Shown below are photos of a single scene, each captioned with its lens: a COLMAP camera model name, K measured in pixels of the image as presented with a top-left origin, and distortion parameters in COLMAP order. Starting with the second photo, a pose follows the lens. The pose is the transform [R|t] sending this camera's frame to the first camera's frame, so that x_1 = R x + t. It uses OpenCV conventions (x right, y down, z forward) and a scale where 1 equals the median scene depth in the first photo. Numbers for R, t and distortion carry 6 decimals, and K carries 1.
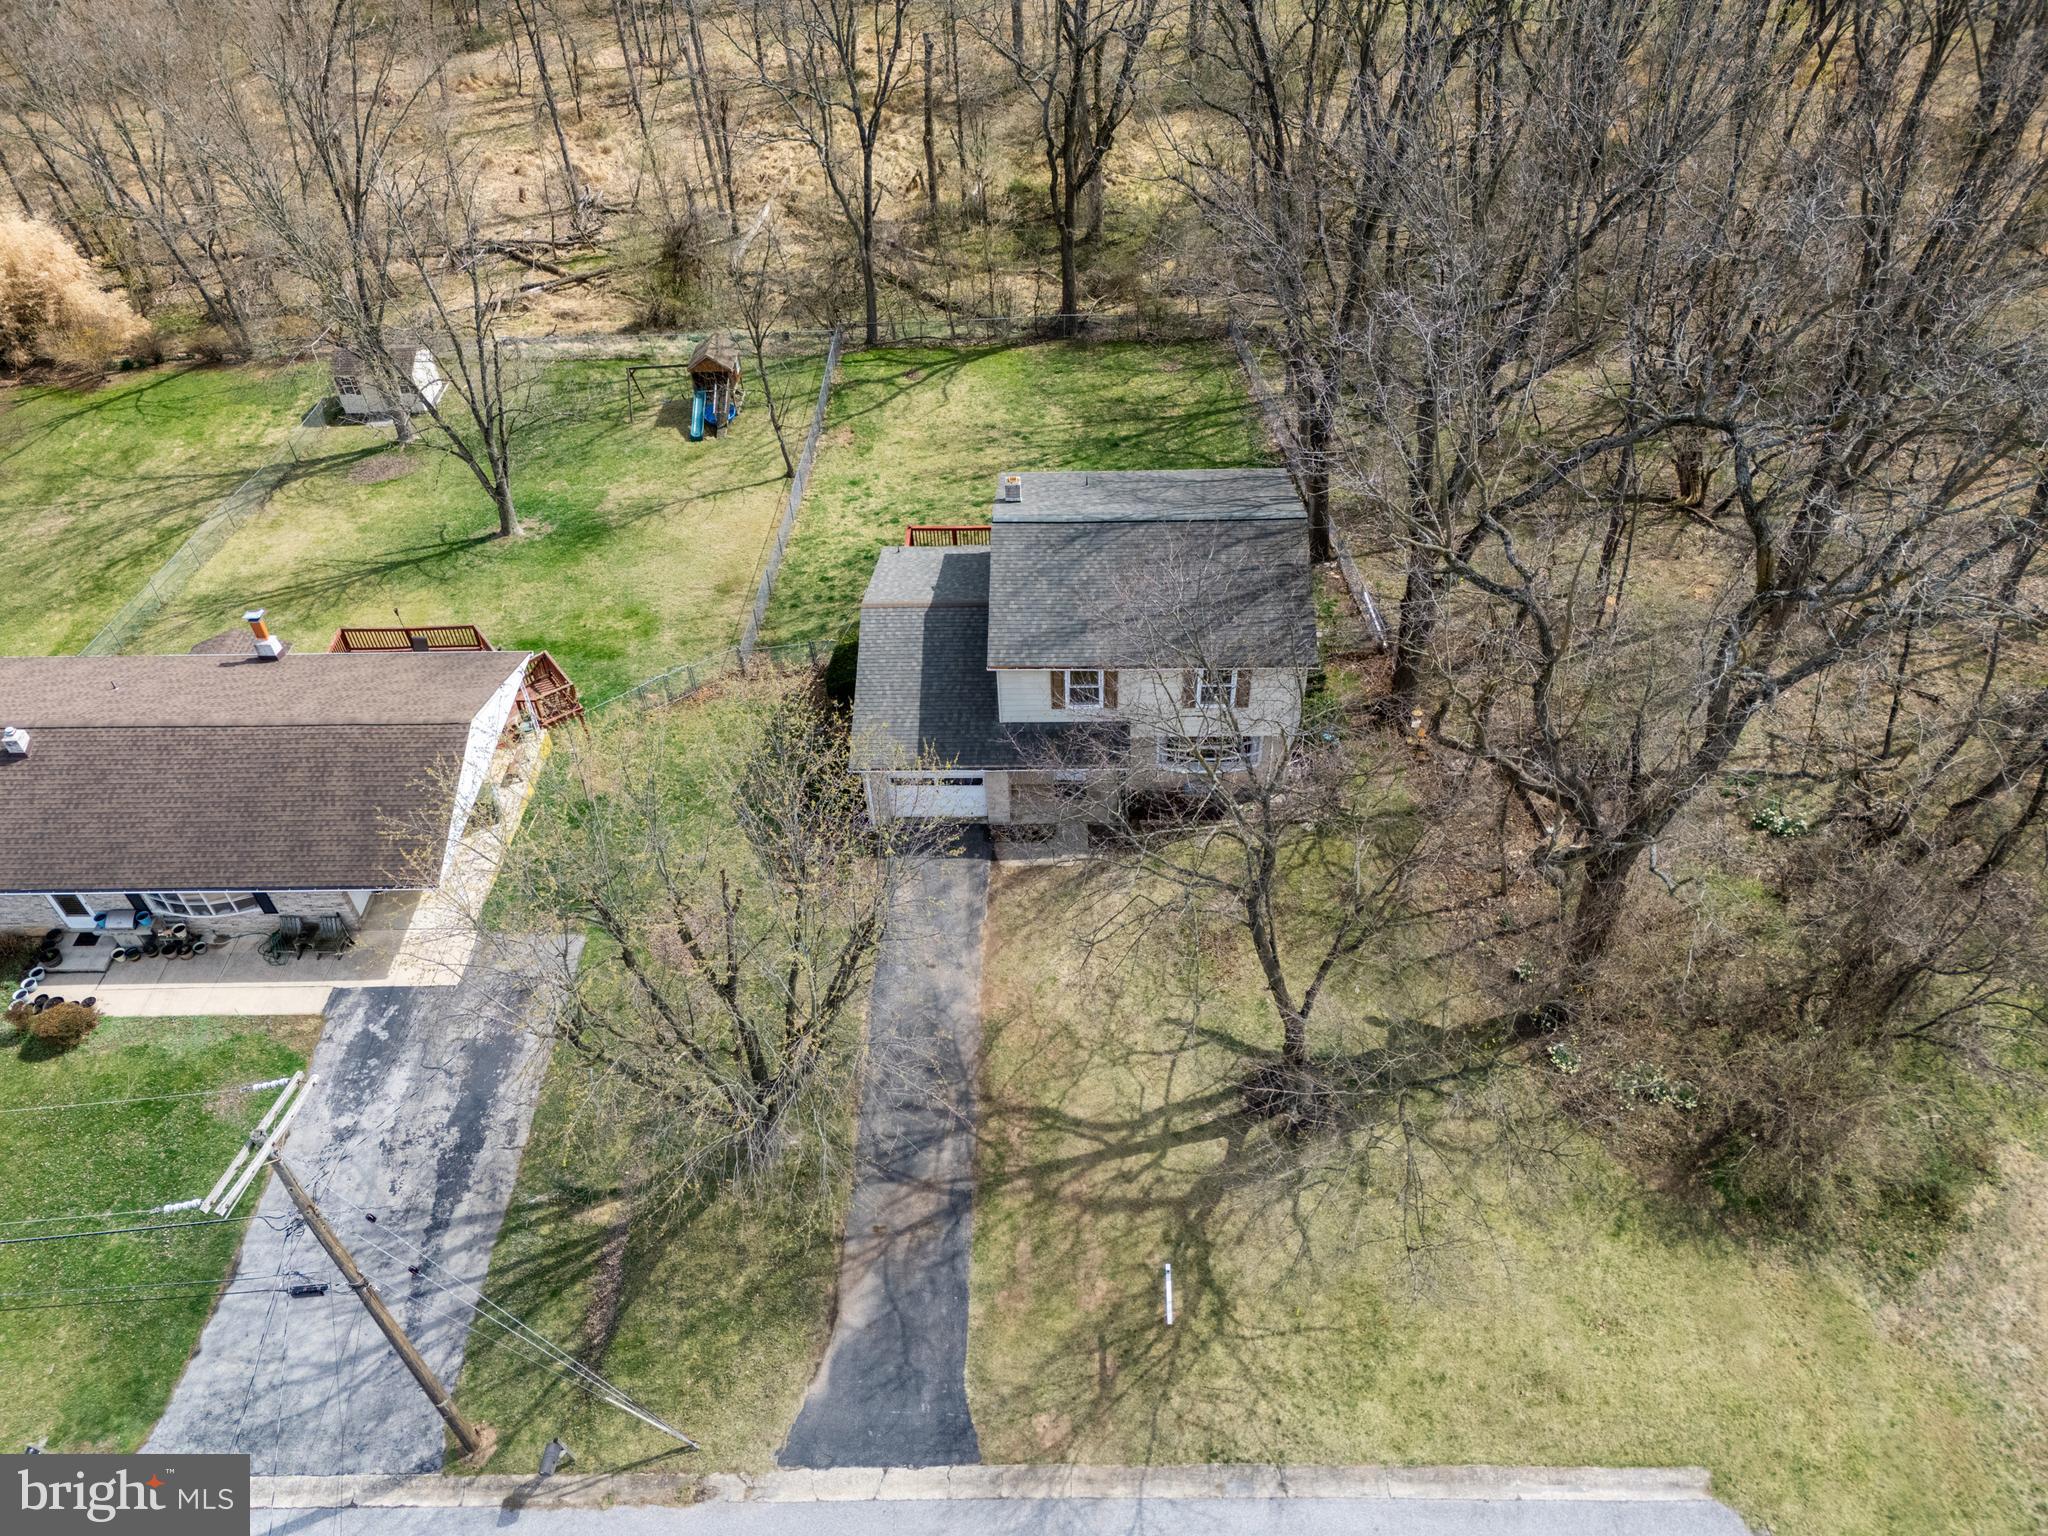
lens RADIAL K [[1495.7, 0, 1035.3], [0, 1495.7, 796.0], [0, 0, 1]] dist [0.031467, -0.007768]
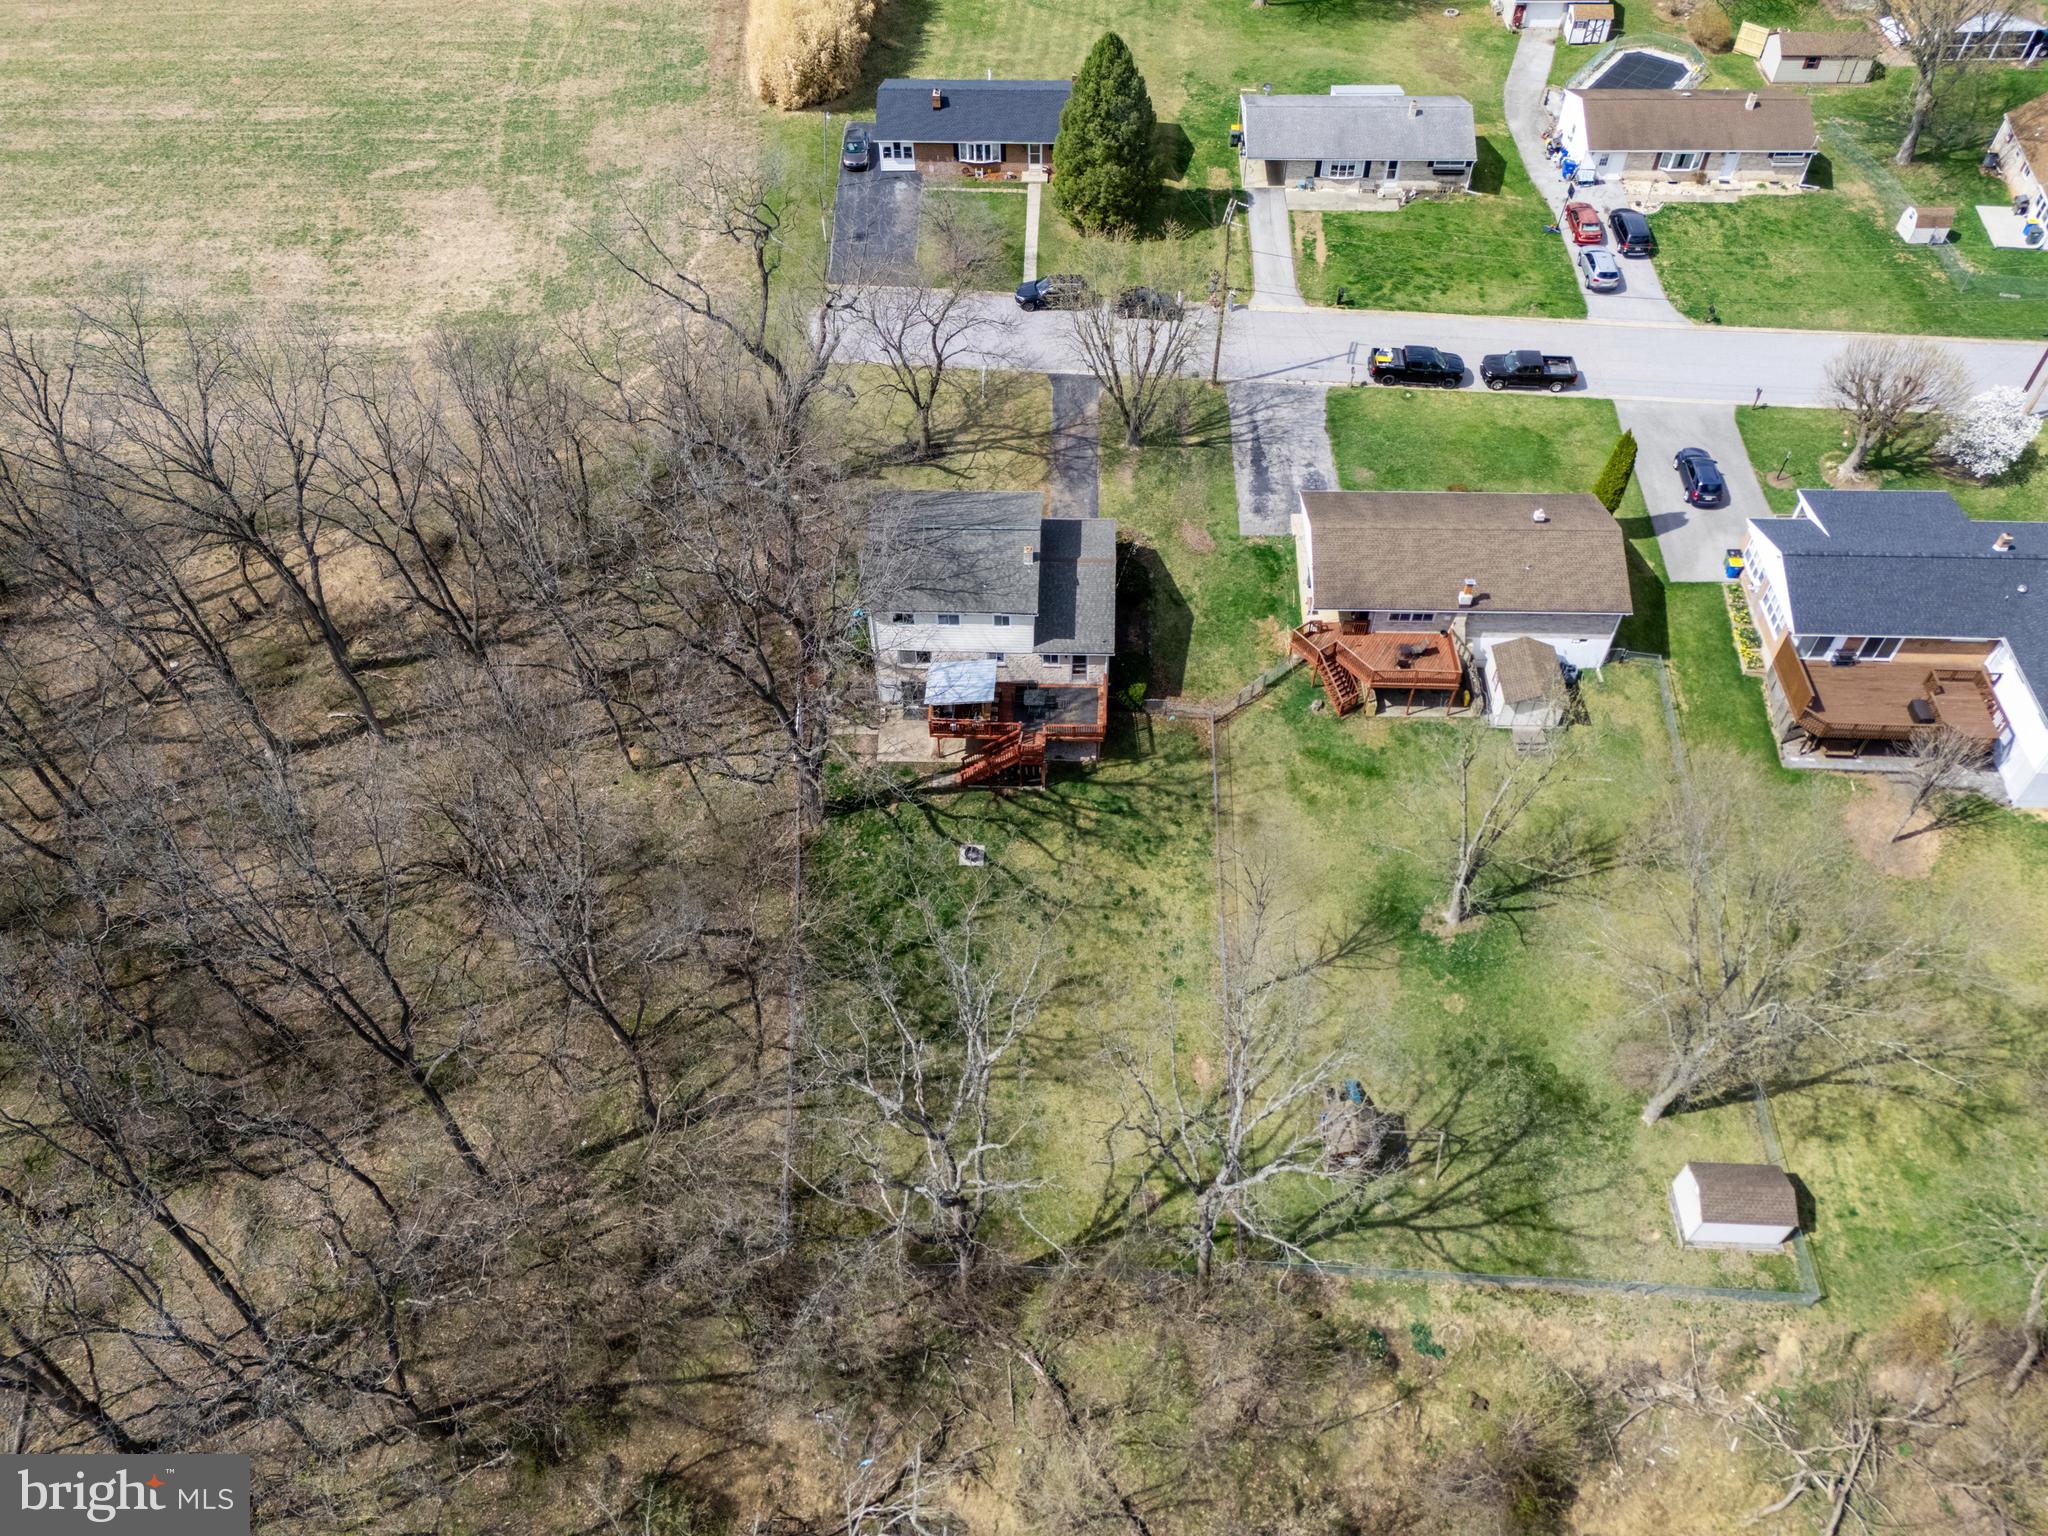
lens RADIAL K [[1495.7, 0, 1035.3], [0, 1495.7, 796.0], [0, 0, 1]] dist [0.031467, -0.007768]
pose [[-0.999263, 0.012389, 0.036331, -0.099661], [0.034764, -0.109239, 0.993407, -2.386360], [0.016277, 0.993938, 0.108727, 1.327381]]
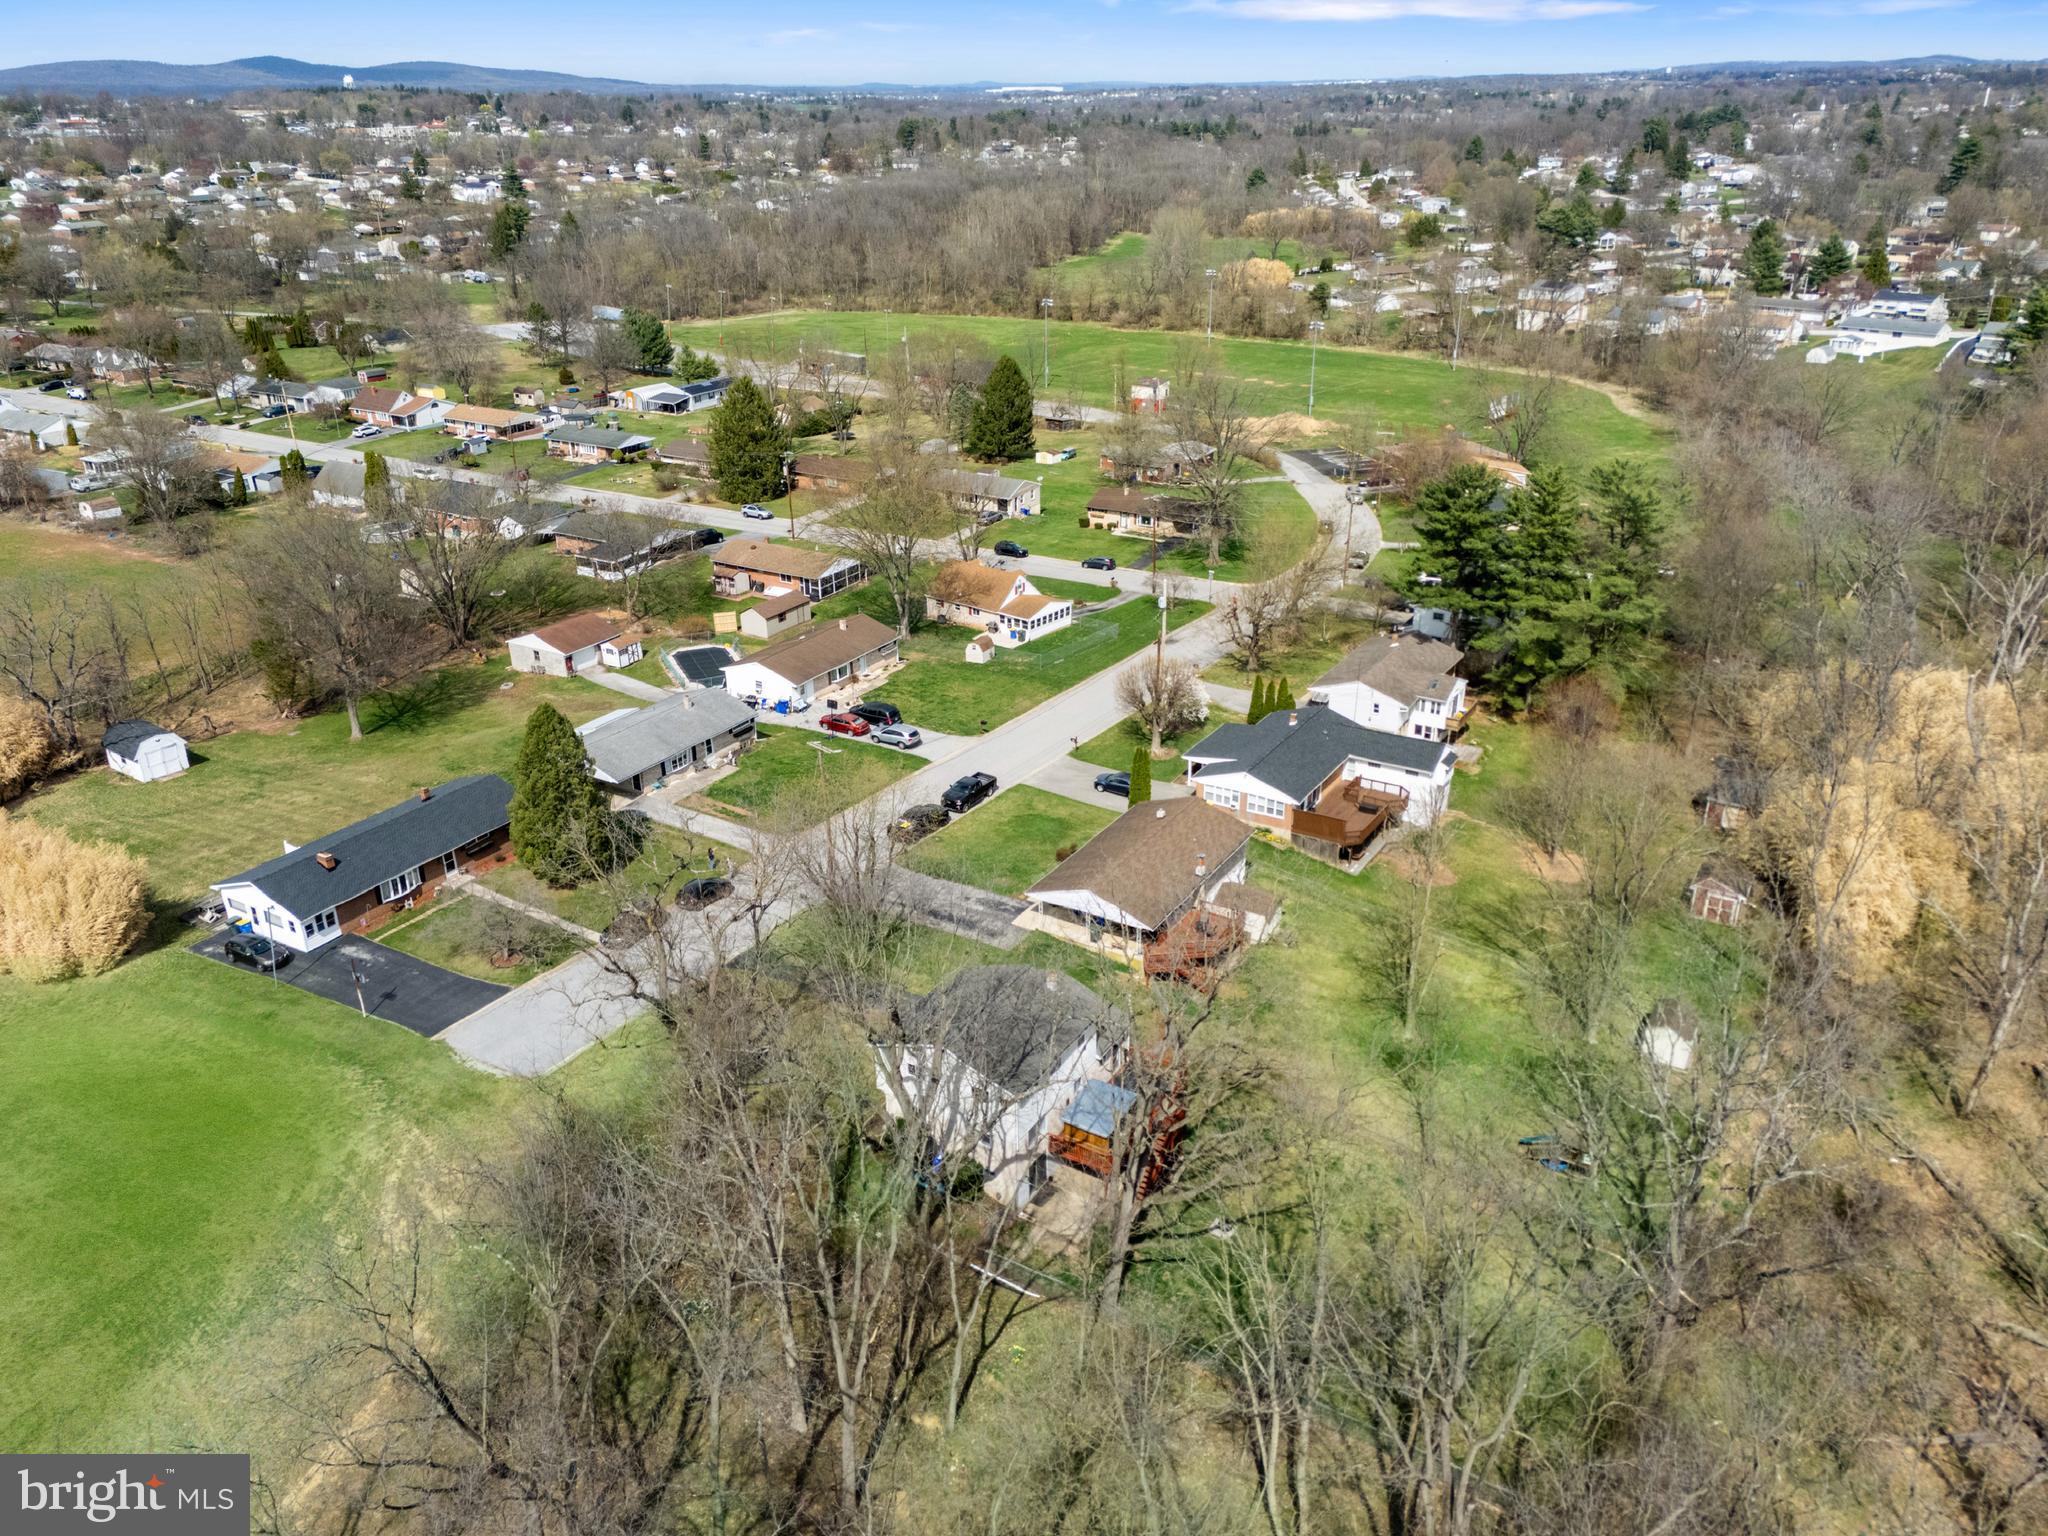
lens RADIAL K [[1534.9, 0, 1043.9], [0, 1534.9, 776.3], [0, 0, 1]] dist [0.072836, -0.079617]
pose [[-0.498232, 0.388426, -0.775171, 1.703994], [-0.598817, 0.492413, 0.631623, -1.892442], [0.627043, 0.778881, -0.012740, 0.997525]]
